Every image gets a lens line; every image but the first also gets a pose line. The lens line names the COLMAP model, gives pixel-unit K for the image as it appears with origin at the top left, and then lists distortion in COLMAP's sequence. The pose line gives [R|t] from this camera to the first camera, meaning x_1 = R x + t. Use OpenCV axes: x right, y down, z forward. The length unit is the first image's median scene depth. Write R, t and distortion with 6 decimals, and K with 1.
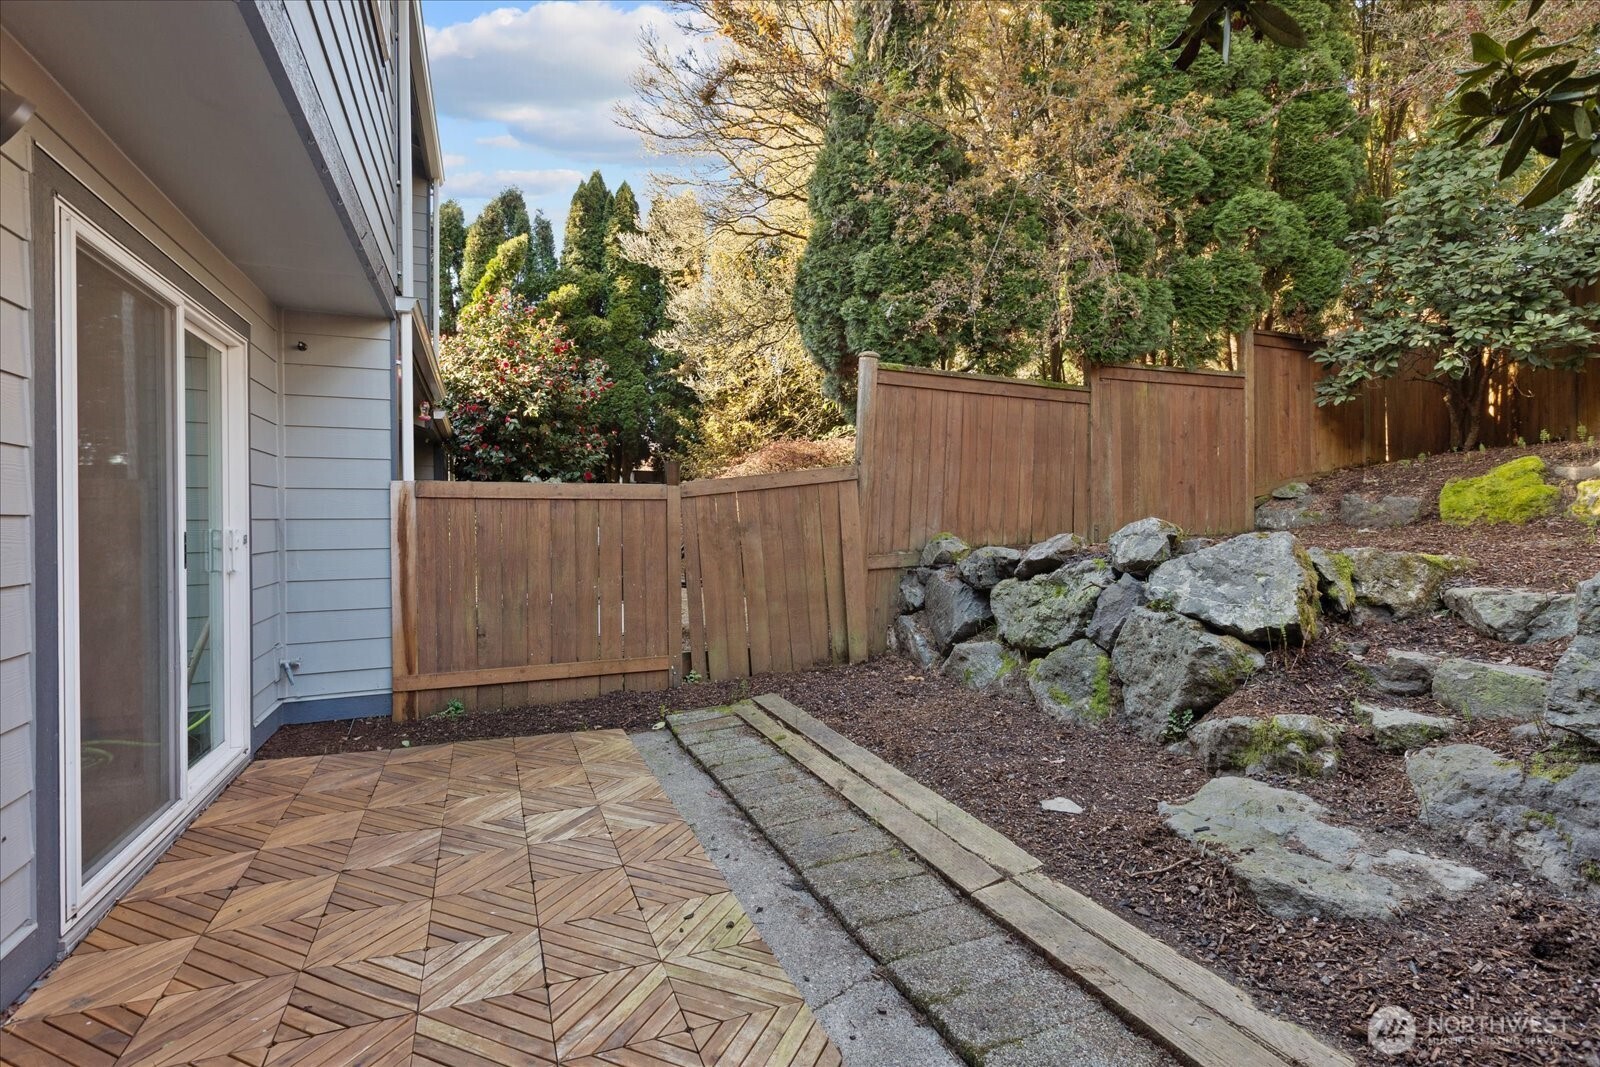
lens RADIAL K [[764.4, 0, 774.6], [0, 764.4, 515.2], [0, 0, 1]] dist [-0.000246, -0.000032]
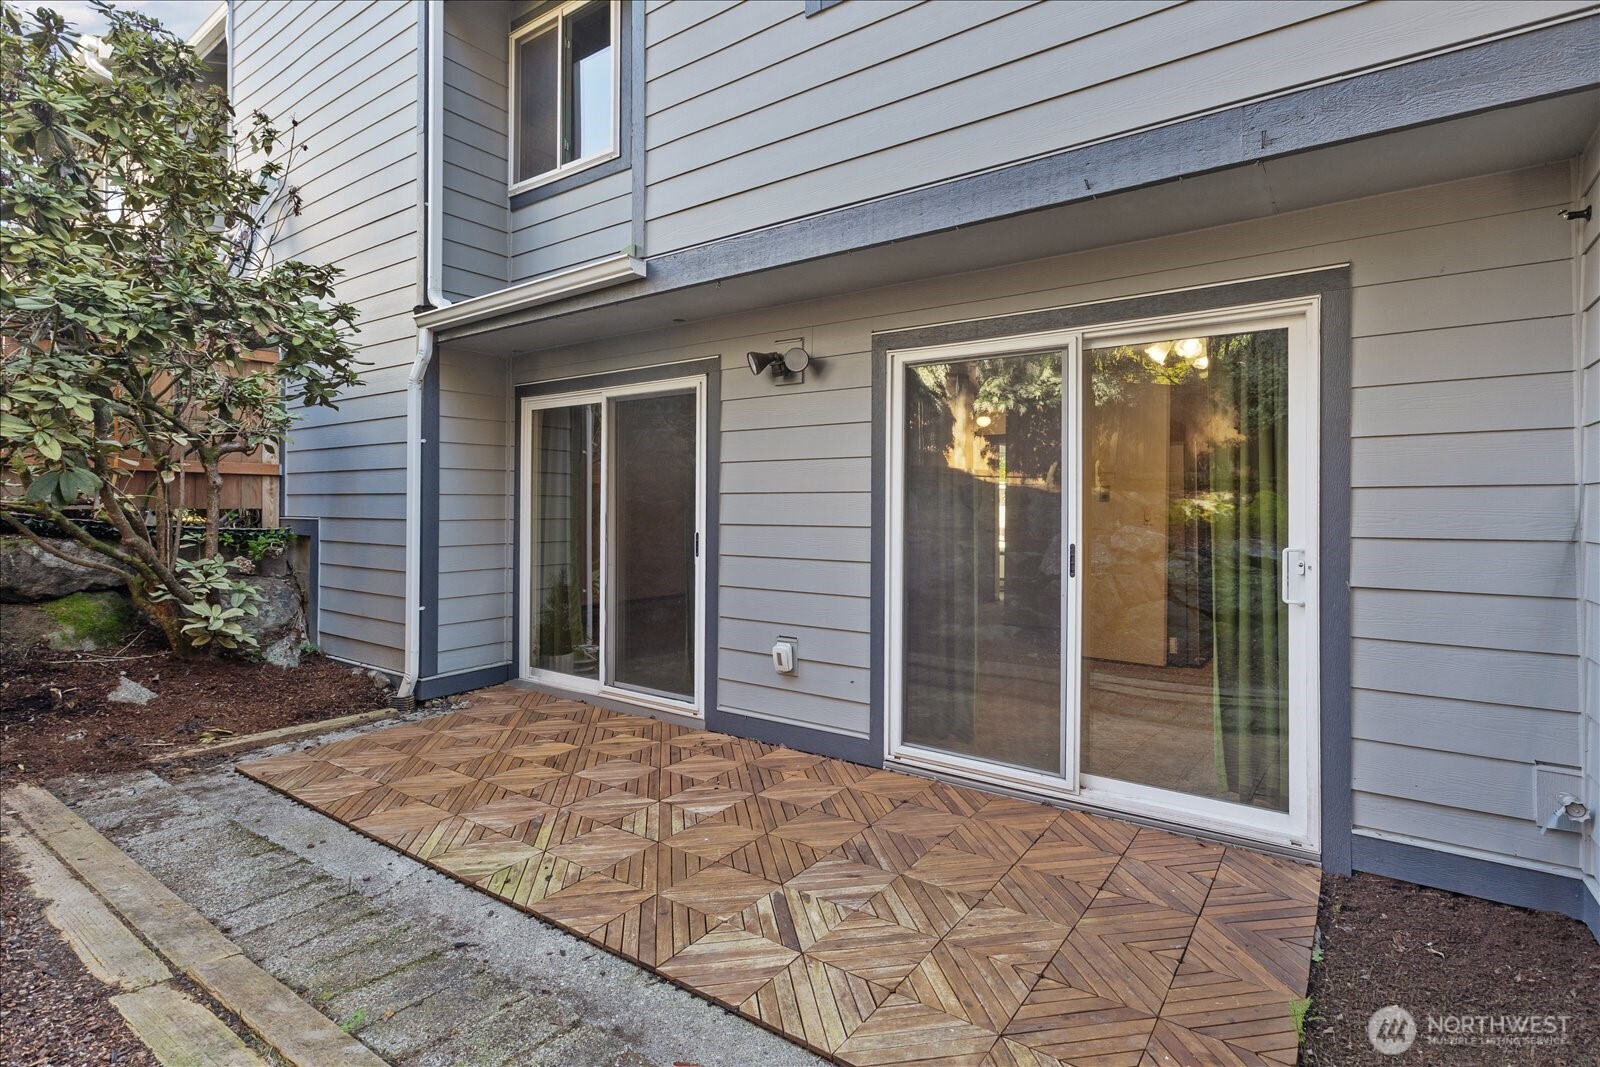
lens RADIAL K [[769.0, 0, 801.4], [0, 769.0, 513.9], [0, 0, 1]] dist [-0.000999, 0.000299]
pose [[-0.831817, 0.004493, -0.555032, 0.142567], [0.005387, 0.999985, 0.000021, -0.016211], [0.555024, -0.002973, -0.831829, 1.456656]]
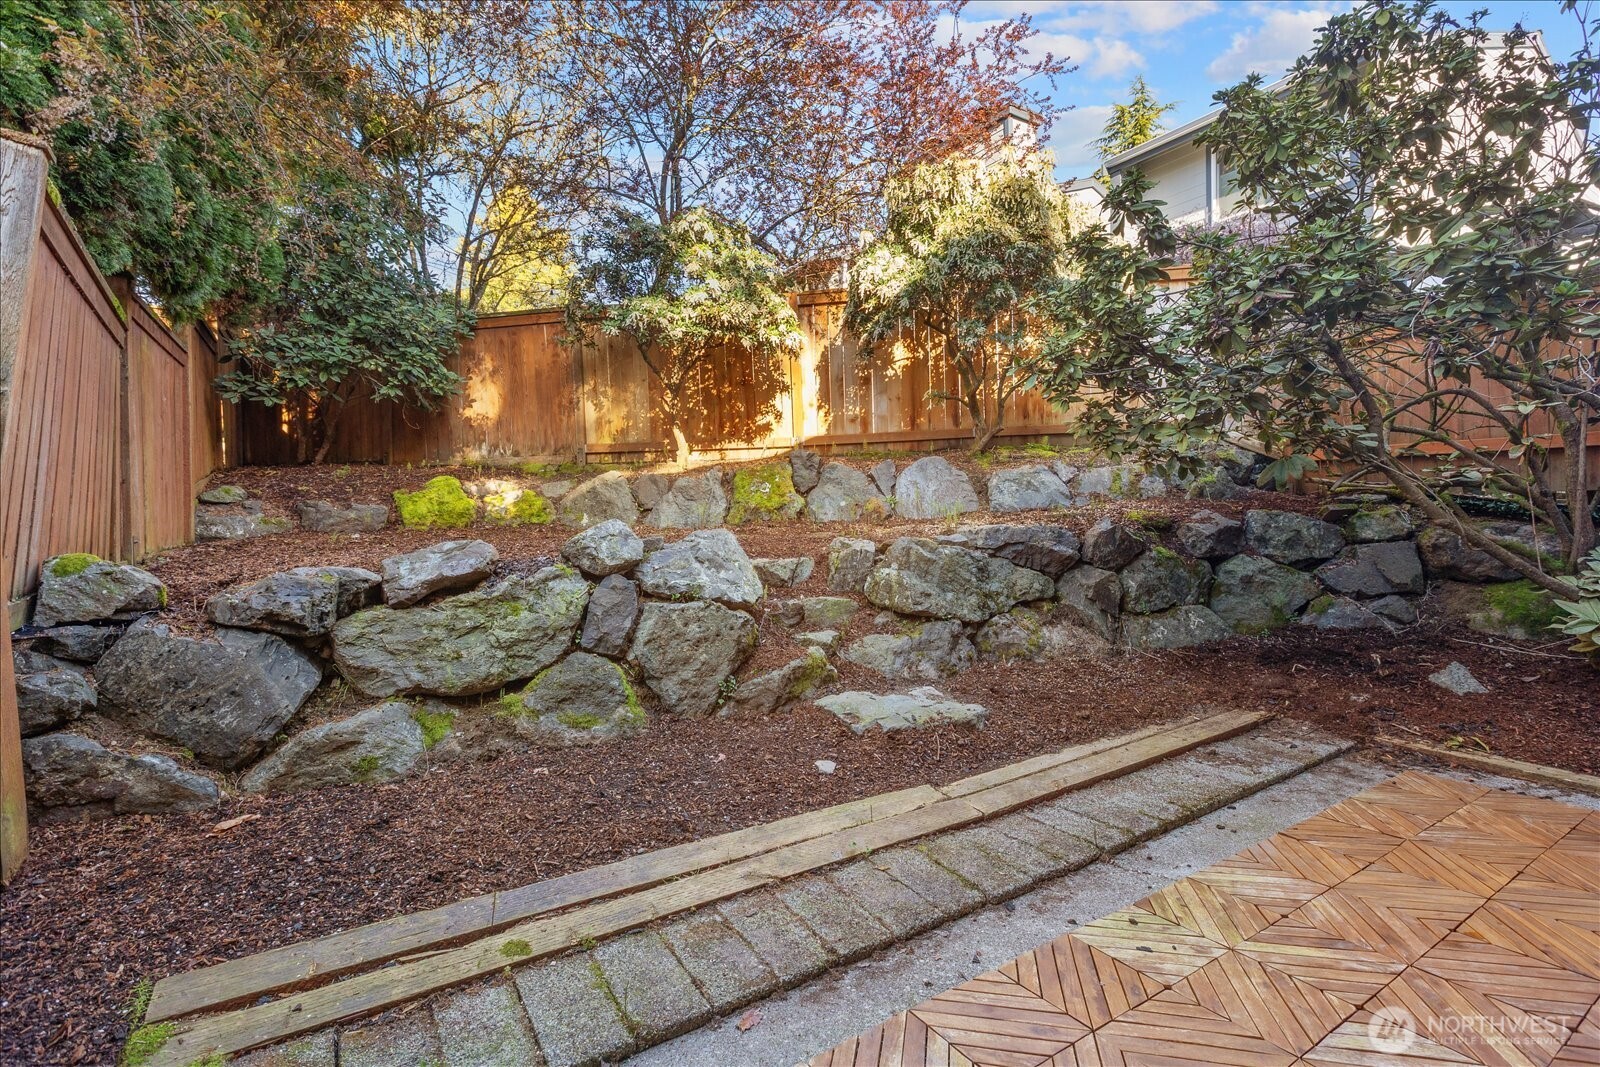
lens RADIAL K [[744.8, 0, 803.5], [0, 744.8, 514.1], [0, 0, 1]] dist [0.004262, -0.000075]
pose [[-0.205879, 0.010013, 0.978526, -0.603107], [0.009106, 0.999924, -0.008316, 0.007578], [-0.978535, 0.007198, -0.205954, 1.053487]]
